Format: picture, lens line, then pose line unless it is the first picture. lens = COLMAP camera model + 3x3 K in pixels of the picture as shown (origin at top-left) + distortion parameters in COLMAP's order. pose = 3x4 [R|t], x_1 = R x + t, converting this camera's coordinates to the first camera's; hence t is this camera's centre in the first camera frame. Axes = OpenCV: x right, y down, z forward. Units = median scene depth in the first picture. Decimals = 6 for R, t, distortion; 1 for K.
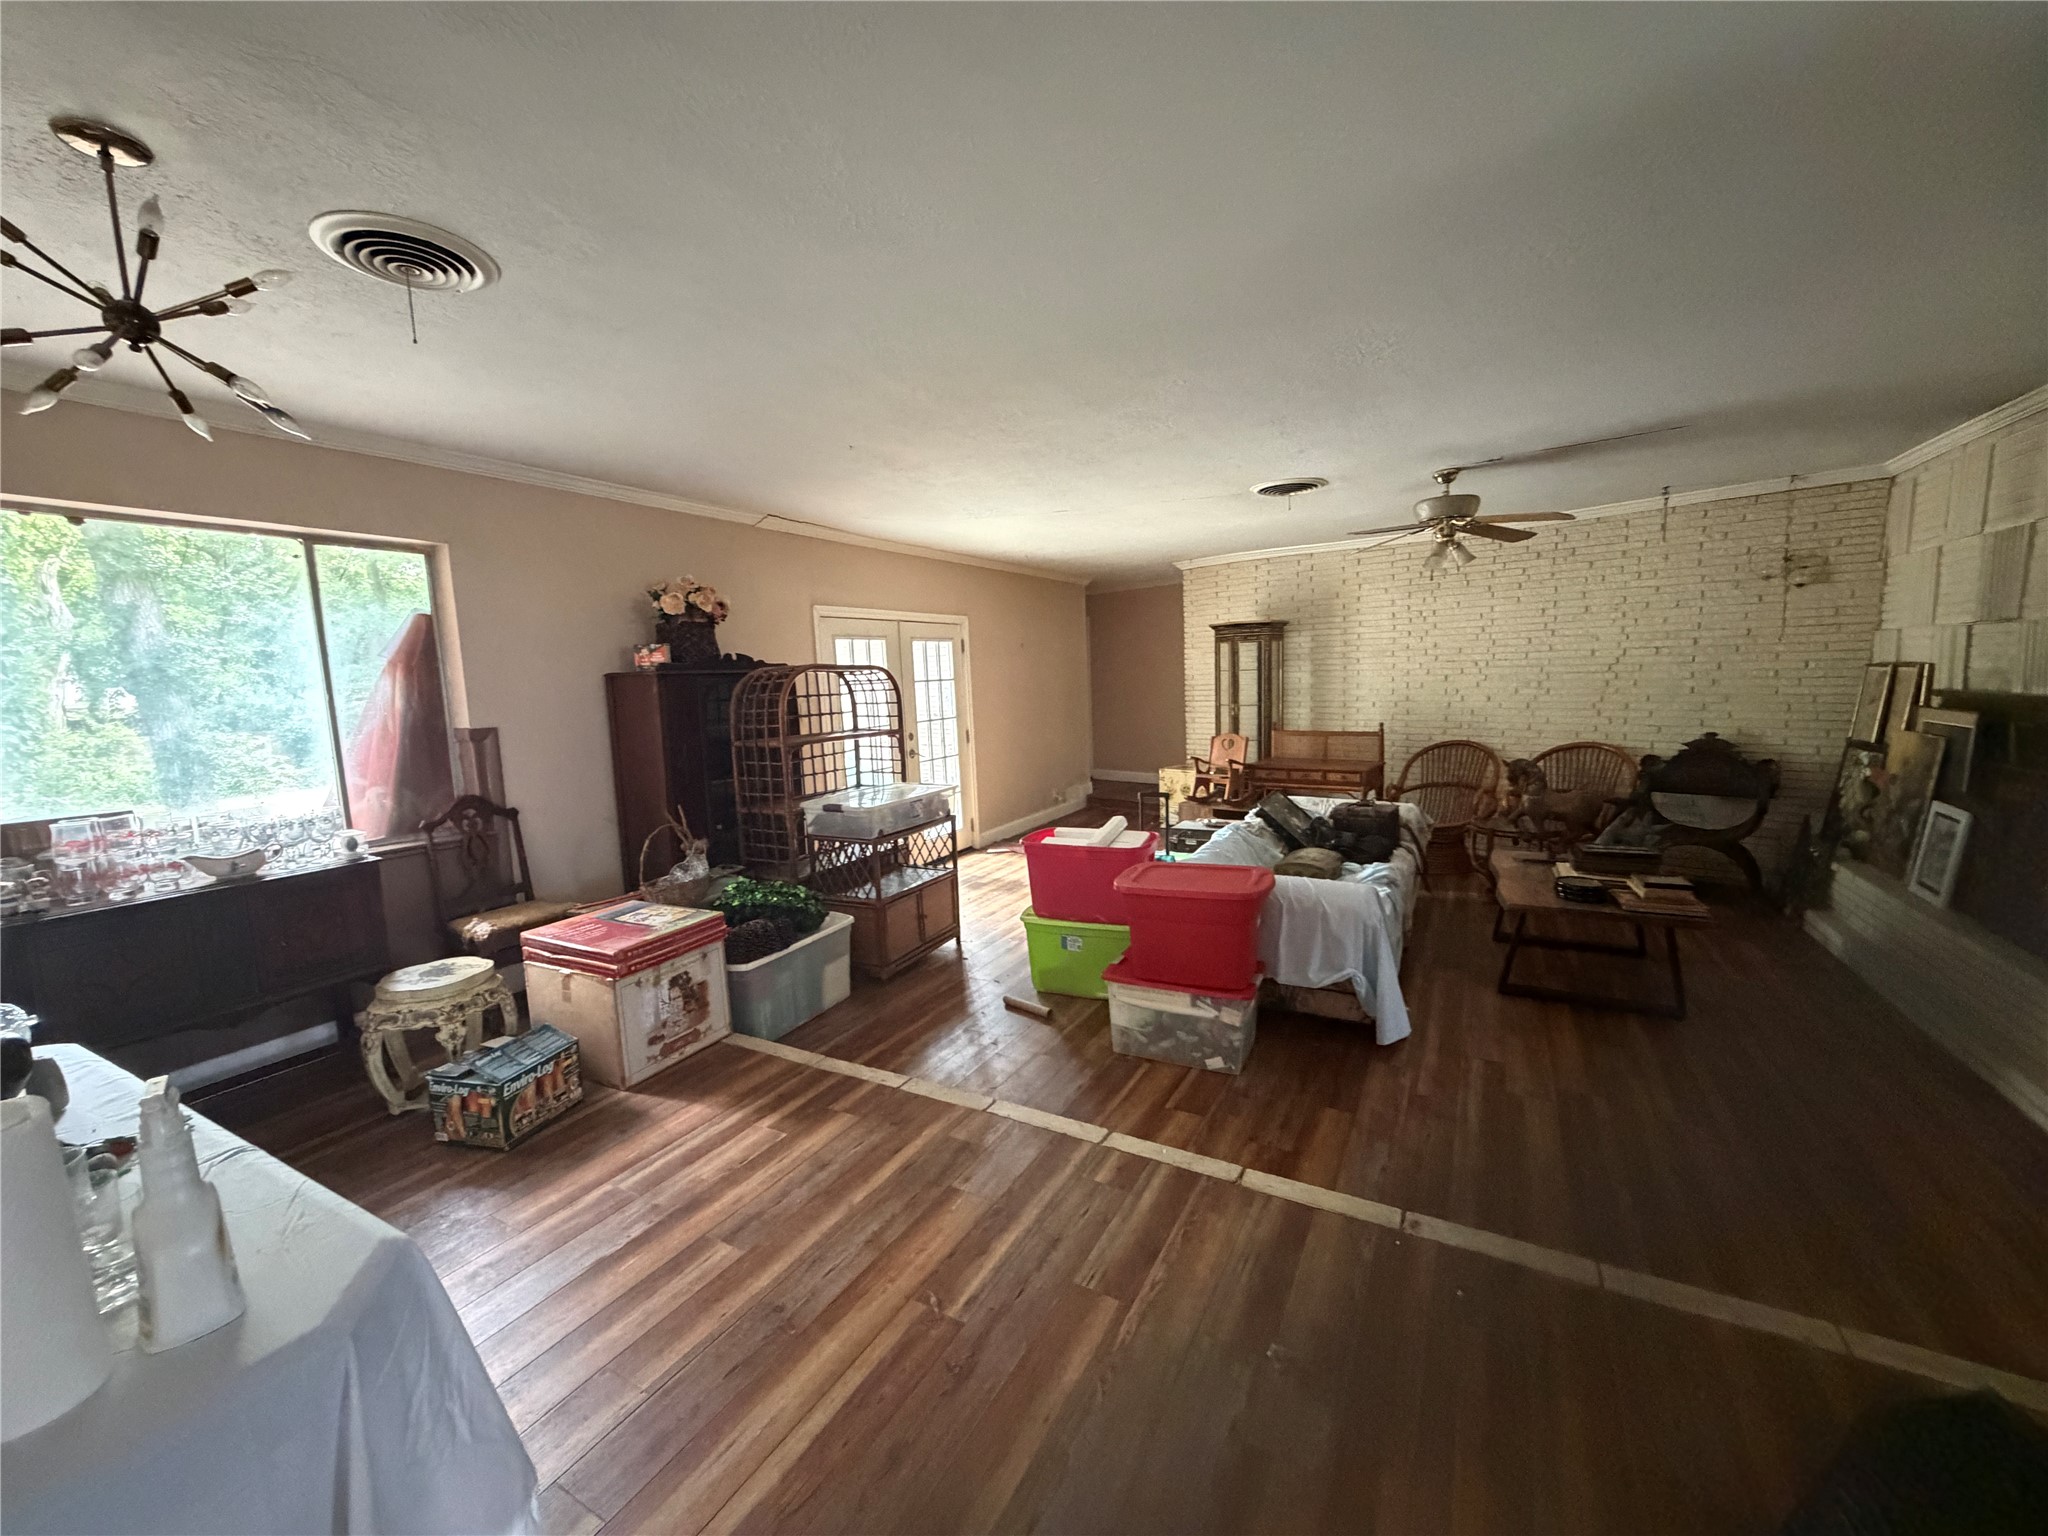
lens RADIAL K [[815.9, 0, 1022.3], [0, 815.9, 778.2], [0, 0, 1]] dist [0.000018, 0.000111]
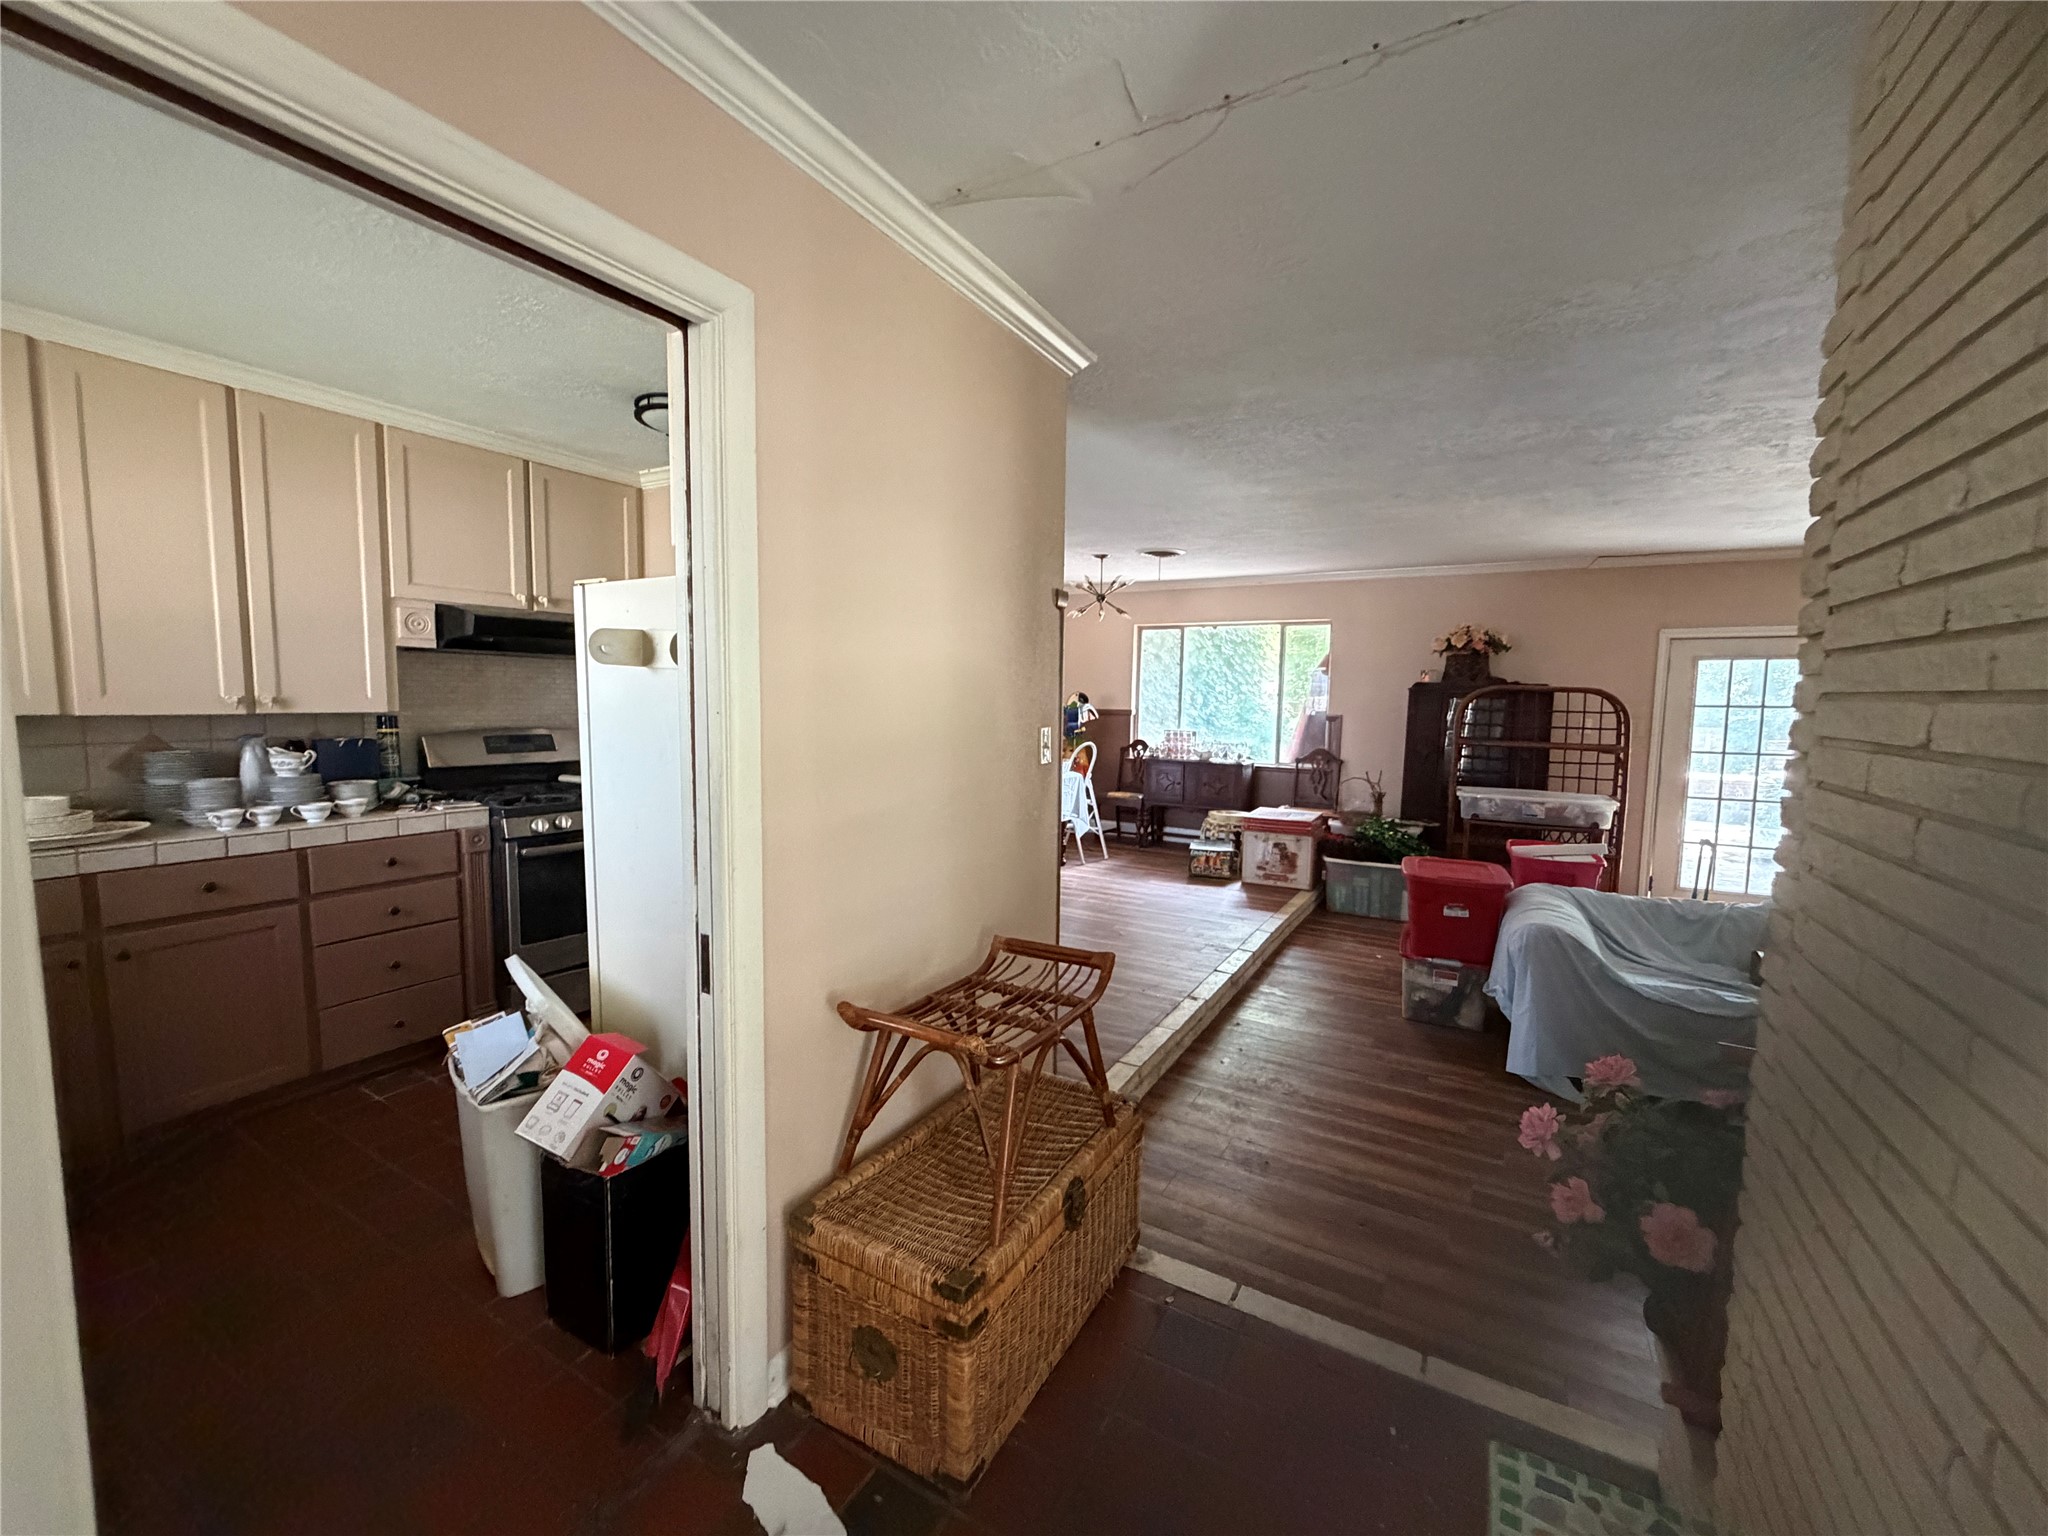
lens RADIAL K [[815.9, 0, 1023.6], [0, 815.9, 760.8], [0, 0, 1]] dist [0.000018, 0.000111]
pose [[-0.005333, 0.126249, -0.991984, 1.418422], [-0.136931, 0.982562, 0.125786, -0.108476], [0.990566, 0.136505, 0.012047, 0.322037]]
